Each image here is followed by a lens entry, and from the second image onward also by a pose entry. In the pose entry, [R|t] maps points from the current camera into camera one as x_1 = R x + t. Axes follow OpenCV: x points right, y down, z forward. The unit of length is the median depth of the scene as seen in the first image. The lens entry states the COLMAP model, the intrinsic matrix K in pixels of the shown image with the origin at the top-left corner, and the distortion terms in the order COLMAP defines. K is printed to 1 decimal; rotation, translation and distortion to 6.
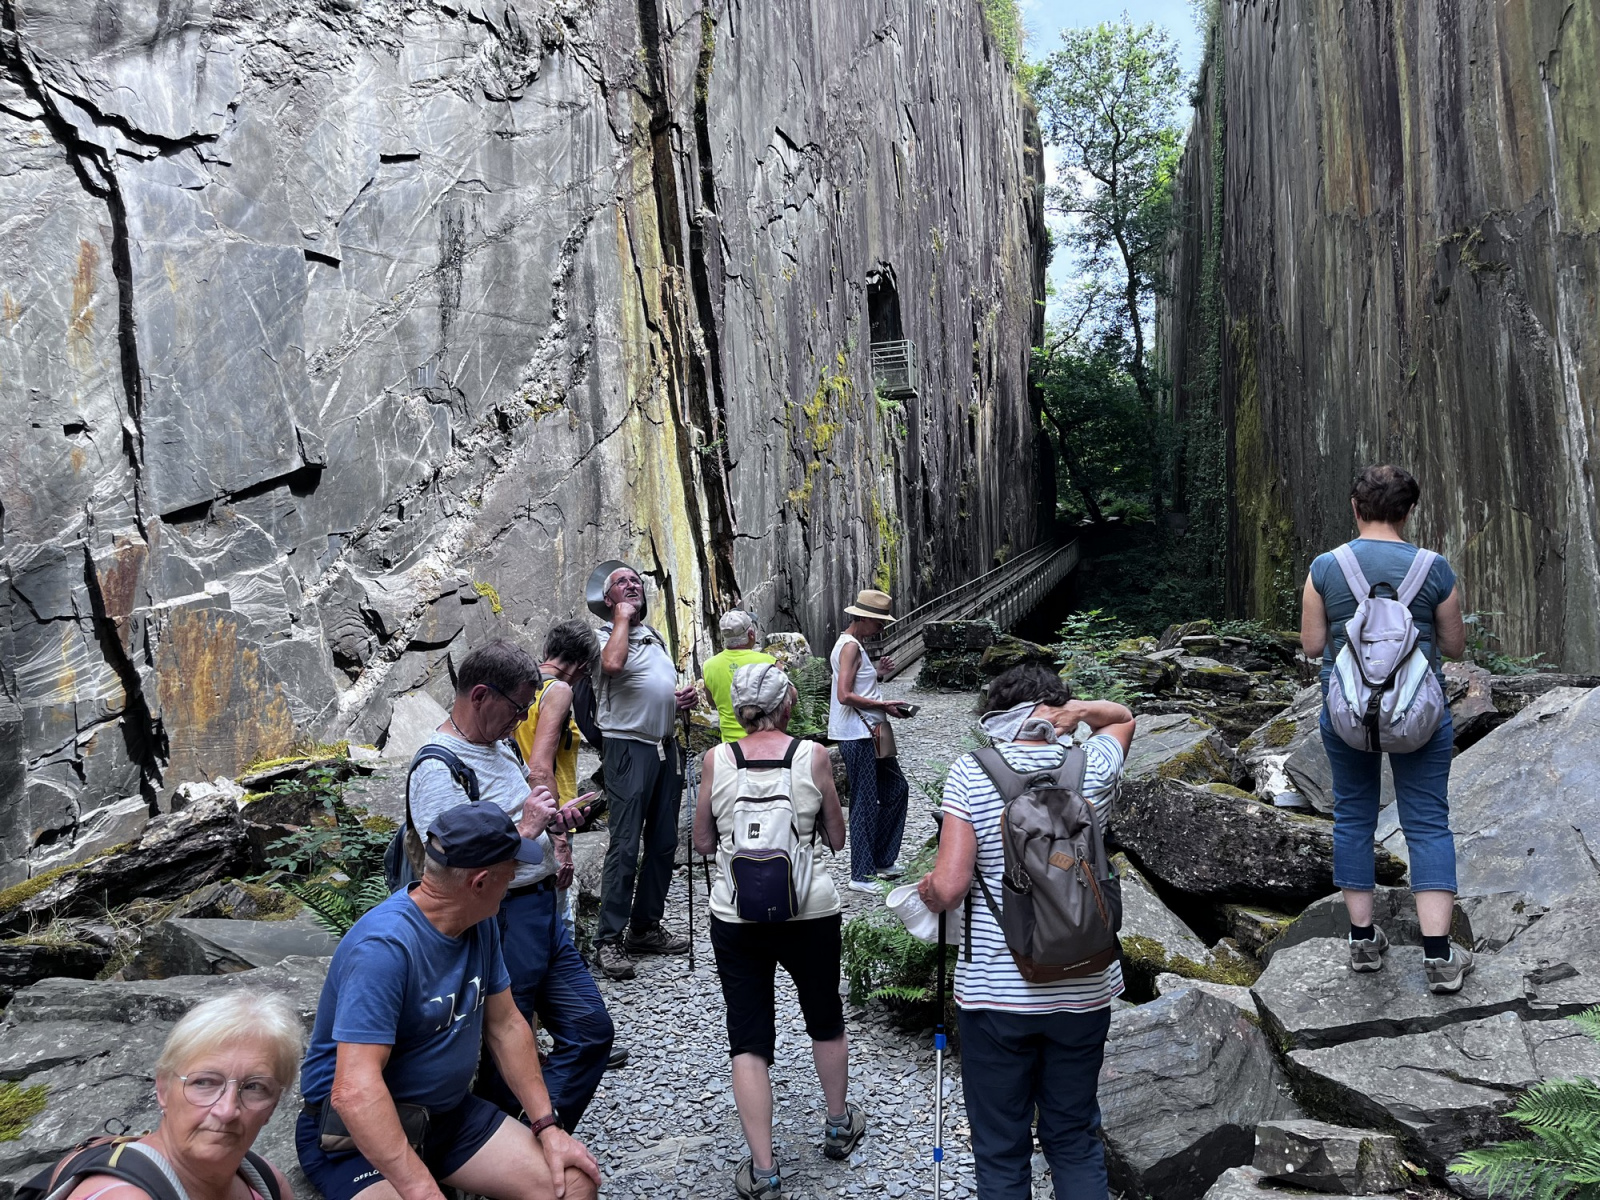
lens RADIAL K [[1251.2, 0, 782.3], [0, 1251.2, 603.9], [0, 0, 1]] dist [0.080267, -0.119181]
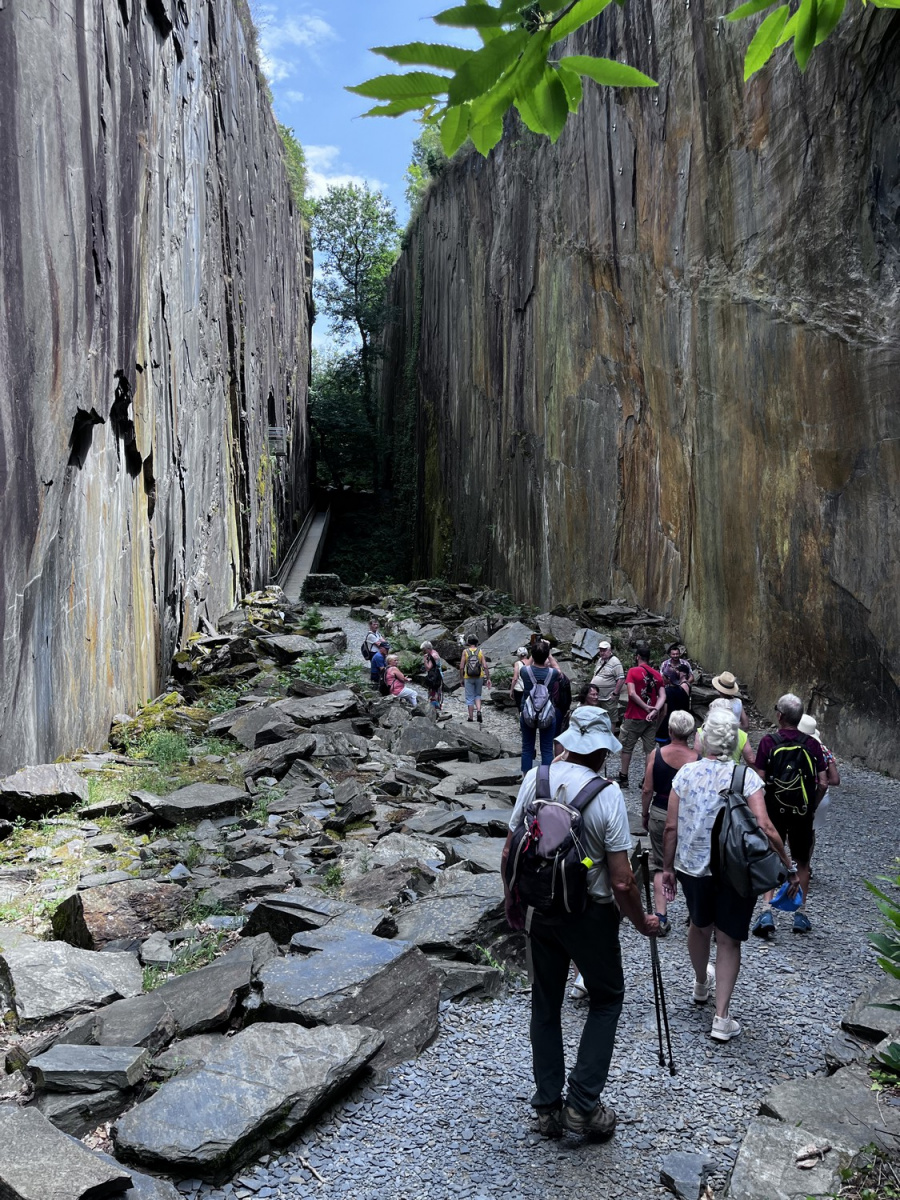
lens RADIAL K [[938.4, 0, 452.3], [0, 938.4, 600.2], [0, 0, 1]] dist [0.080267, -0.119181]
pose [[0.920499, 0.008739, 0.390648, -0.213815], [-0.043740, 0.995771, 0.080791, -0.061365], [-0.388290, -0.091455, 0.916988, -0.464424]]
